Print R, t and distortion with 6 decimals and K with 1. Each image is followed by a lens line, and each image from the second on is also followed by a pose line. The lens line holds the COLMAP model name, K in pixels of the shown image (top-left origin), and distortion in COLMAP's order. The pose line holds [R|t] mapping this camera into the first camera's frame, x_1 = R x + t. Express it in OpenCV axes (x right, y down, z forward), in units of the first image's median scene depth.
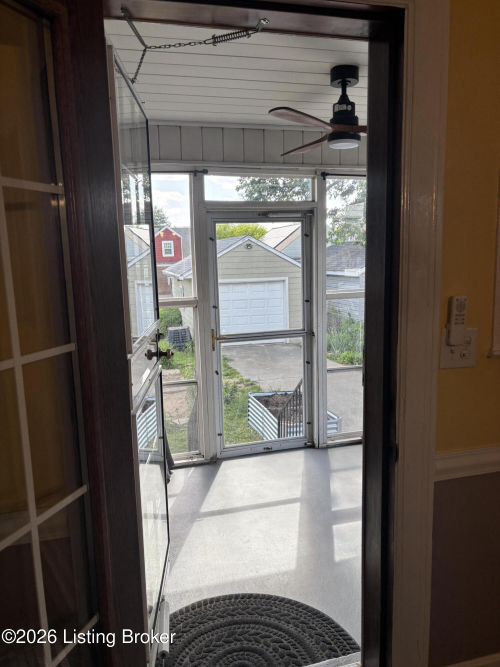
lens RADIAL K [[501.5, 0, 249.8], [0, 501.5, 334.1], [0, 0, 1]] dist [-0.000556, -0.001991]
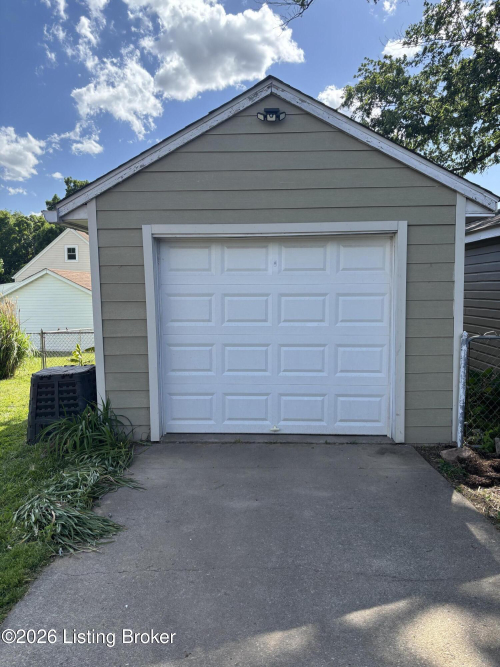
lens RADIAL K [[501.5, 0, 249.6], [0, 501.5, 334.6], [0, 0, 1]] dist [-0.000556, -0.001991]
pose [[0.956069, 0.041938, -0.290127, 0.076093], [-0.058451, 0.997112, -0.048481, -0.028882], [0.287256, 0.063309, 0.955759, 0.701951]]
